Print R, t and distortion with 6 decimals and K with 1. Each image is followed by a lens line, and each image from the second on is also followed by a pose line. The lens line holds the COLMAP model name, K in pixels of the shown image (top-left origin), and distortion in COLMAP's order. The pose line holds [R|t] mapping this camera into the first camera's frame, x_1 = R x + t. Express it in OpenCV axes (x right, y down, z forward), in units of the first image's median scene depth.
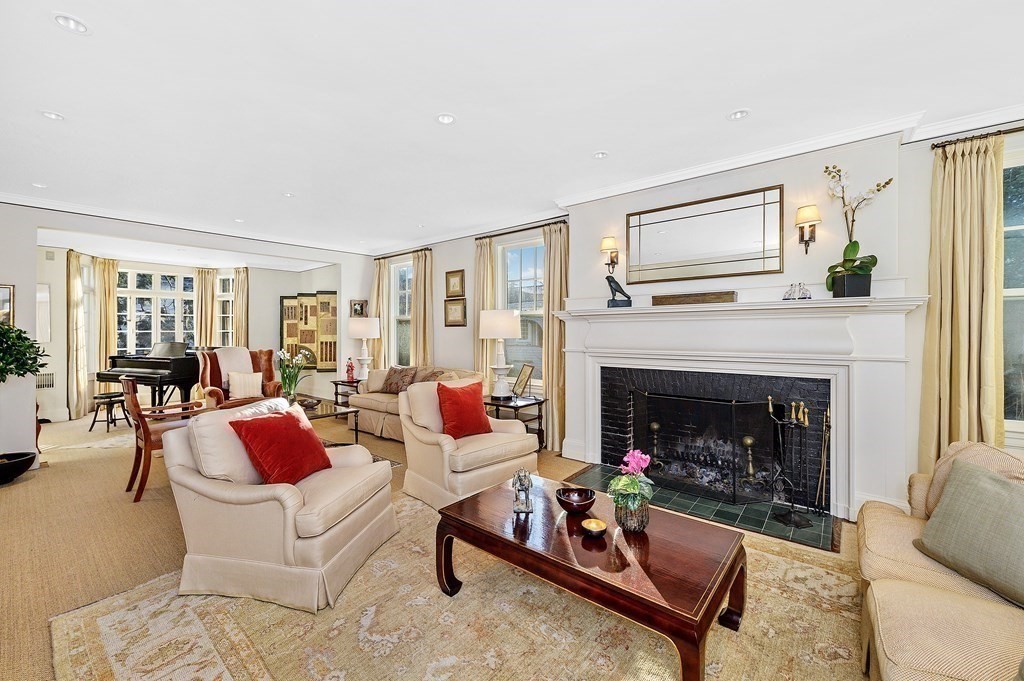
lens RADIAL K [[403.4, 0, 511.9], [0, 403.4, 338.9], [0, 0, 1]] dist [-0.005322, 0.000377]
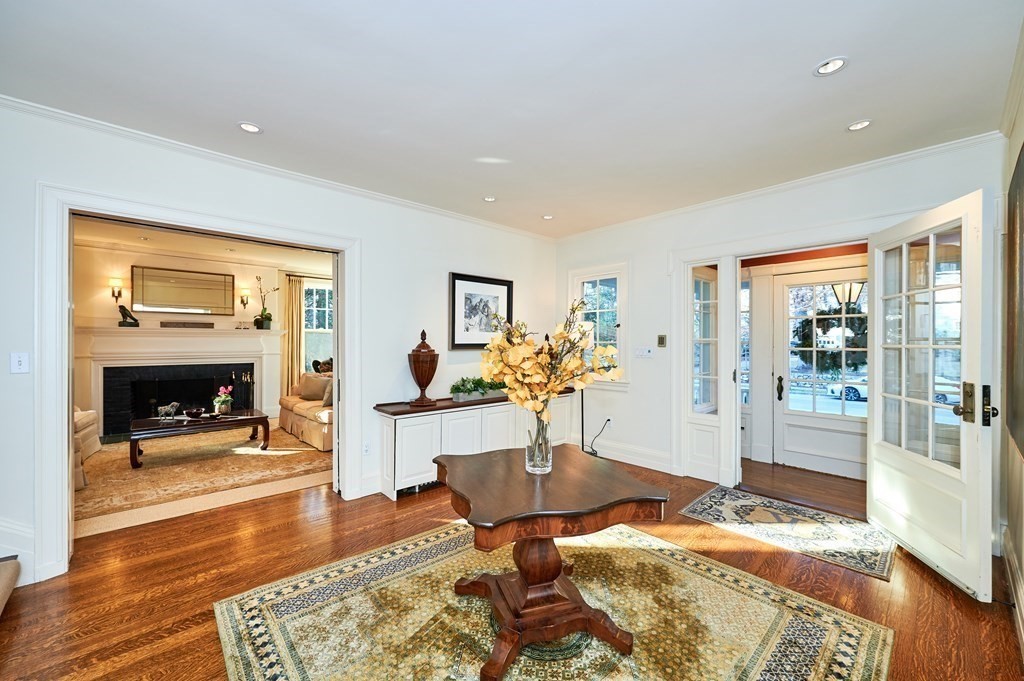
lens RADIAL K [[403.4, 0, 513.1], [0, 403.4, 342.8], [0, 0, 1]] dist [-0.005322, 0.000377]
pose [[0.134213, -0.007950, 0.990921, -1.047351], [0.002868, 0.999967, 0.007634, -0.025666], [-0.990948, 0.001817, 0.134231, -0.645261]]
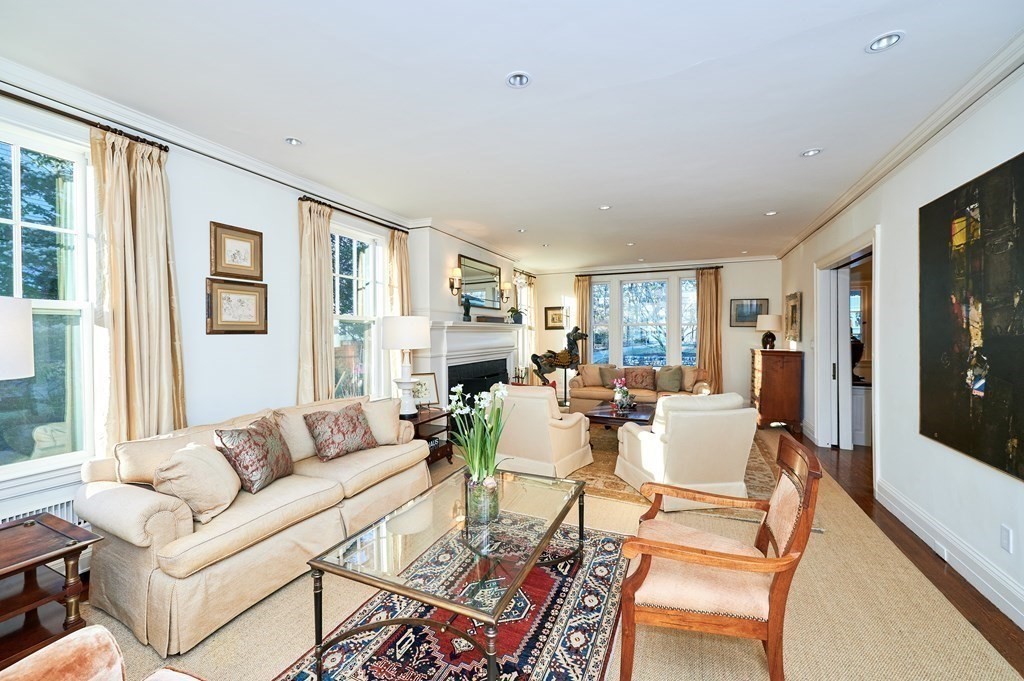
lens RADIAL K [[403.4, 0, 515.5], [0, 403.4, 336.3], [0, 0, 1]] dist [-0.005322, 0.000377]
pose [[-0.265457, -0.022321, 0.963864, -1.158109], [0.001248, 0.999723, 0.023495, -0.061031], [-0.964122, 0.007439, -0.265356, 1.232327]]
